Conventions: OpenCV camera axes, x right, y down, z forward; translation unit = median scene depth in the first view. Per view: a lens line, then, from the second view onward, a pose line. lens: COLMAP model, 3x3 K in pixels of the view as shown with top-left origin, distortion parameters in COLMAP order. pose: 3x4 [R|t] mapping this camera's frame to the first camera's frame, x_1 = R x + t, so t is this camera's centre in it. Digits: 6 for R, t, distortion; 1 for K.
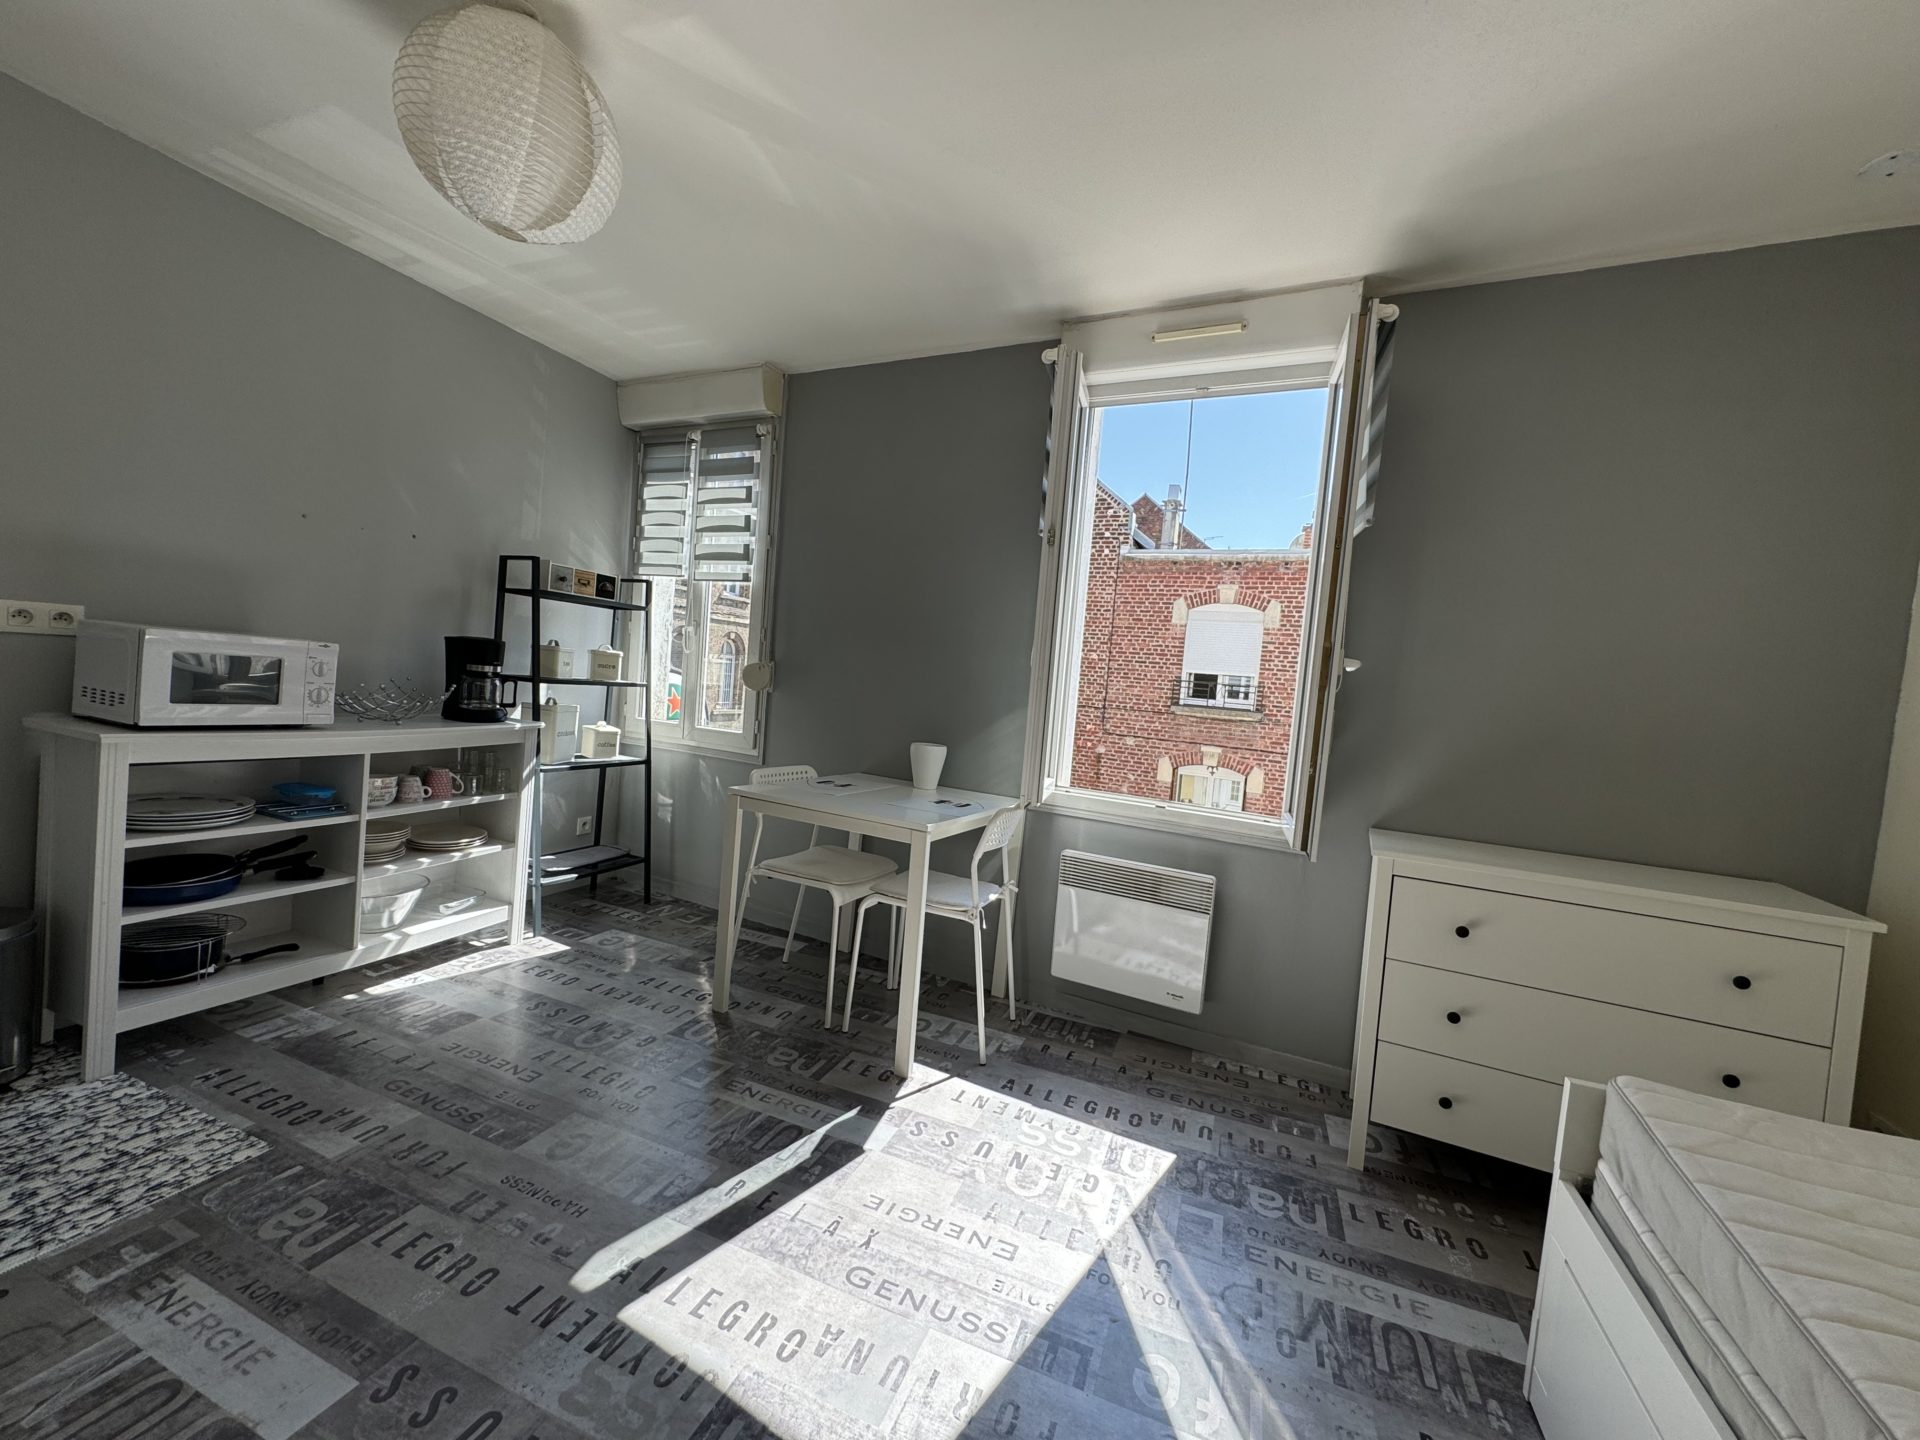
lens RADIAL K [[765.2, 0, 957.7], [0, 765.2, 720.1], [0, 0, 1]] dist [-0.002198, -0.000022]
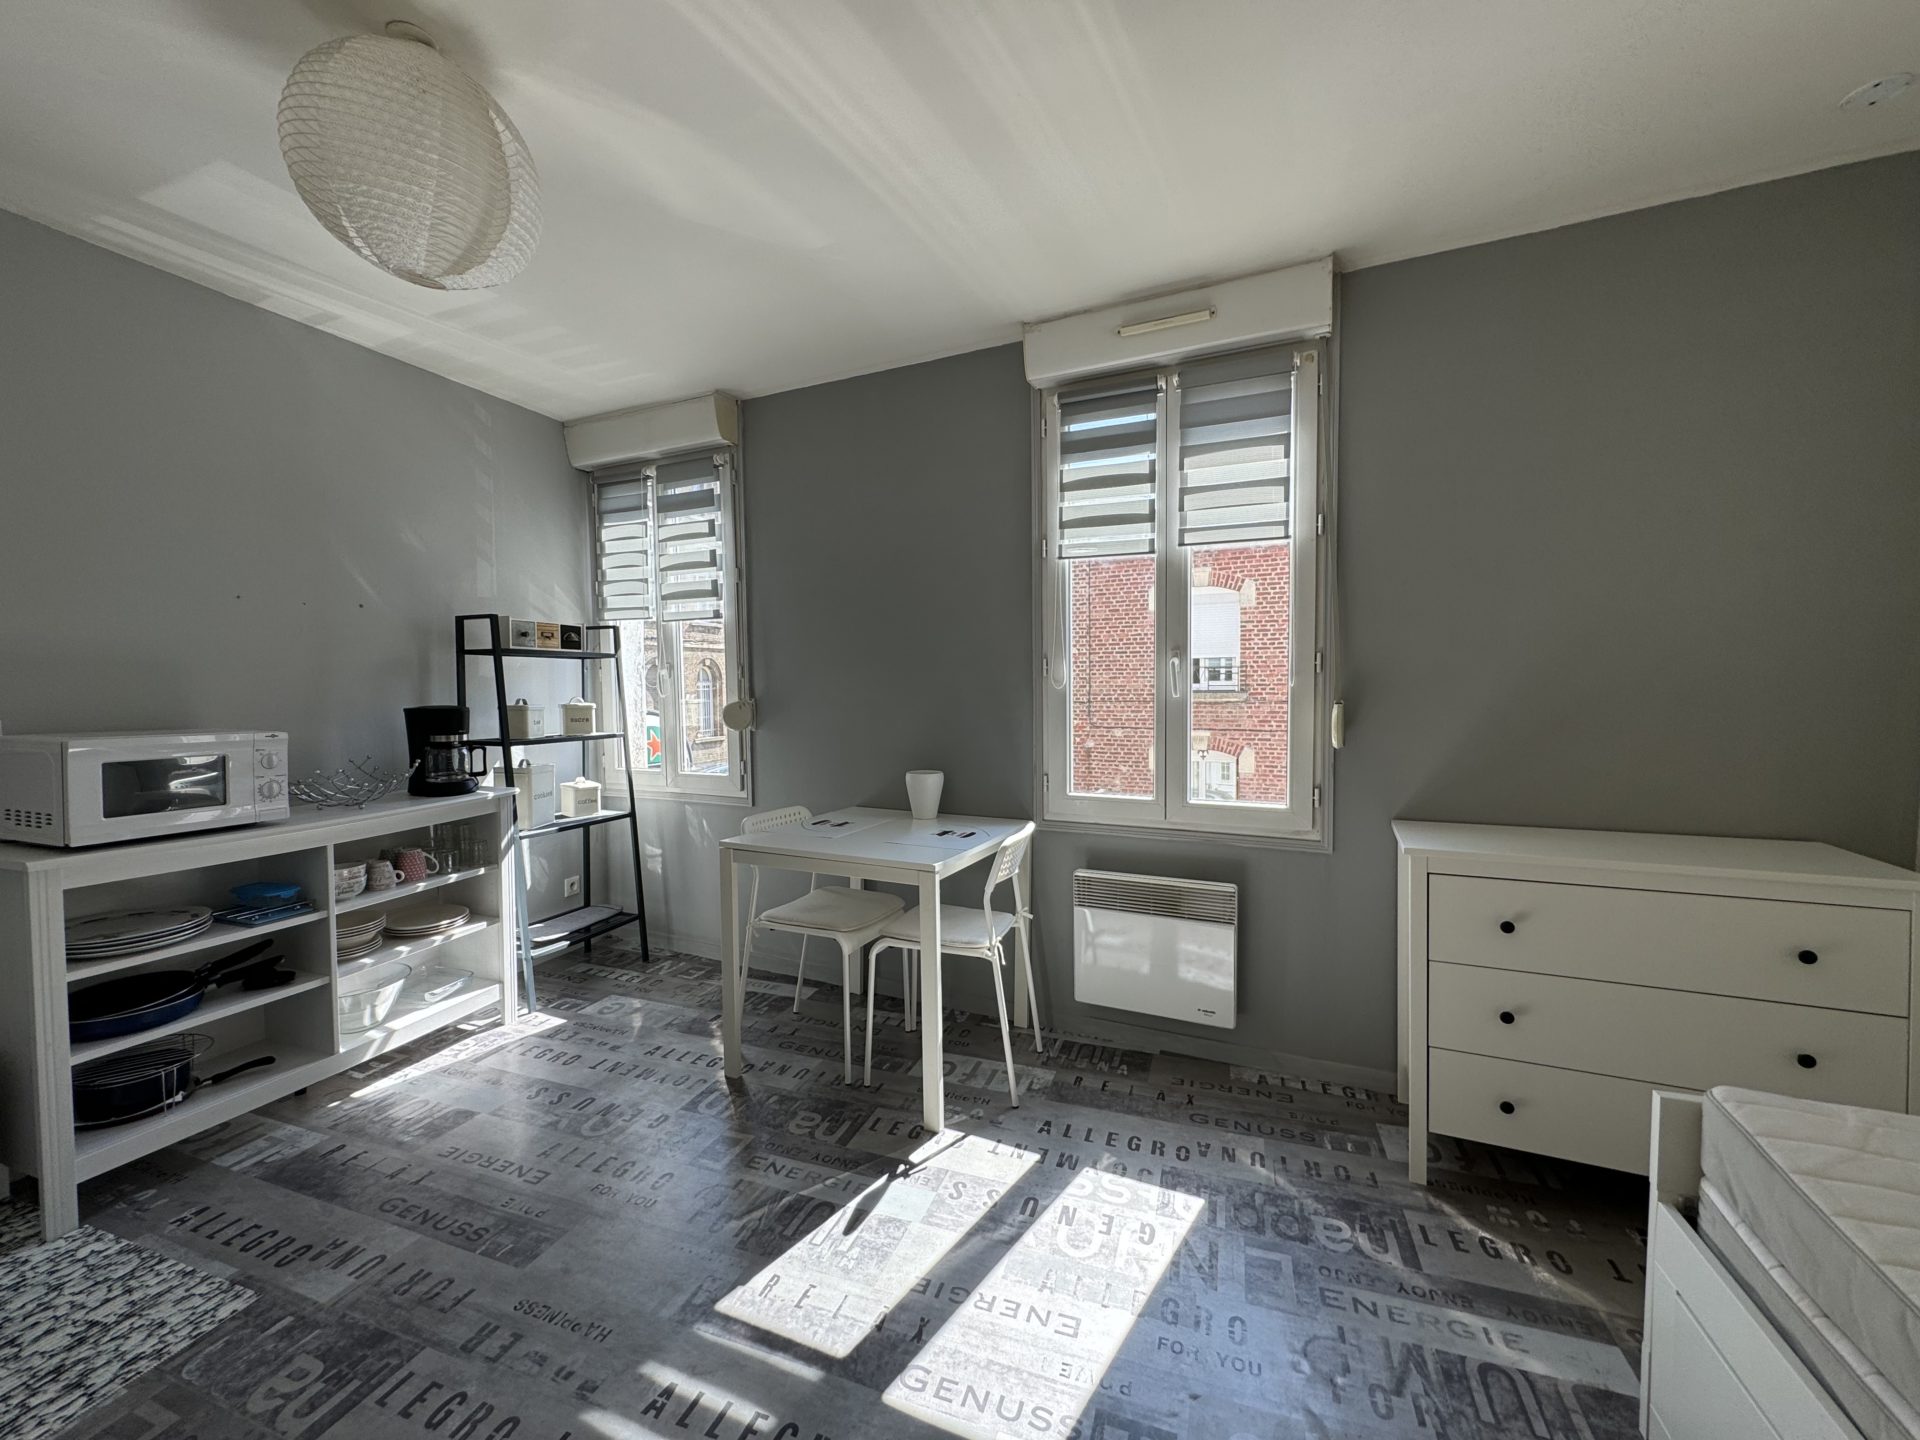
lens RADIAL K [[766.0, 0, 957.7], [0, 766.0, 720.0], [0, 0, 1]] dist [-0.000372, -0.001491]
pose [[0.995227, -0.095110, 0.021837, -0.015334], [0.095186, 0.995456, -0.002458, -0.036496], [-0.021504, 0.004524, 0.999759, 0.051736]]
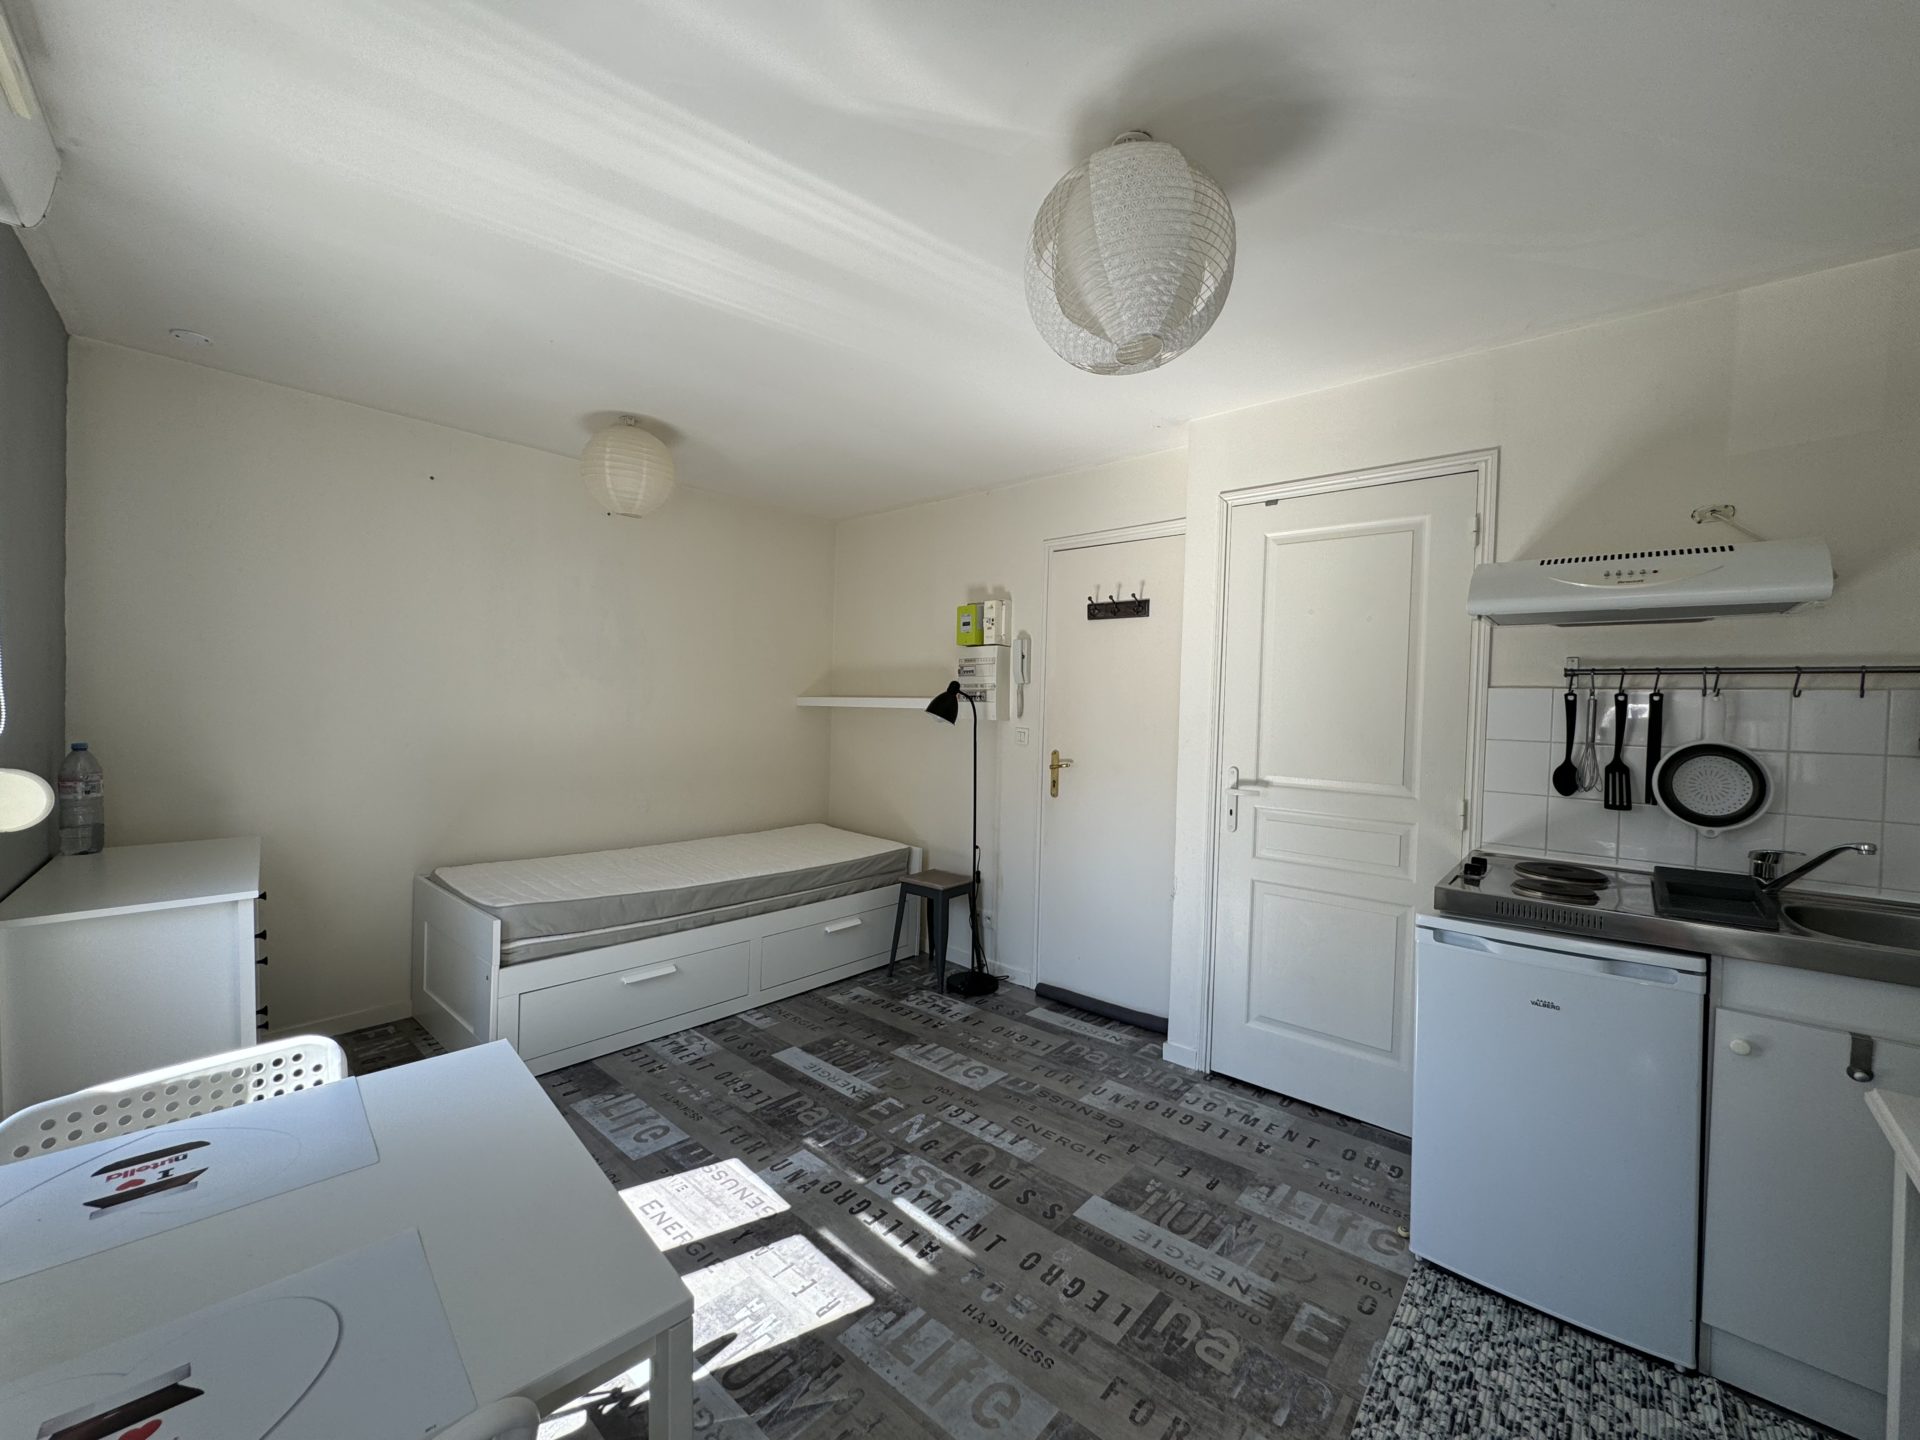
lens RADIAL K [[765.2, 0, 957.7], [0, 765.2, 720.1], [0, 0, 1]] dist [-0.002198, -0.000022]
pose [[-0.932744, -0.113365, 0.342253, -0.560012], [-0.083002, 0.991301, 0.102145, -0.206186], [-0.350856, 0.066867, -0.934039, 1.452151]]
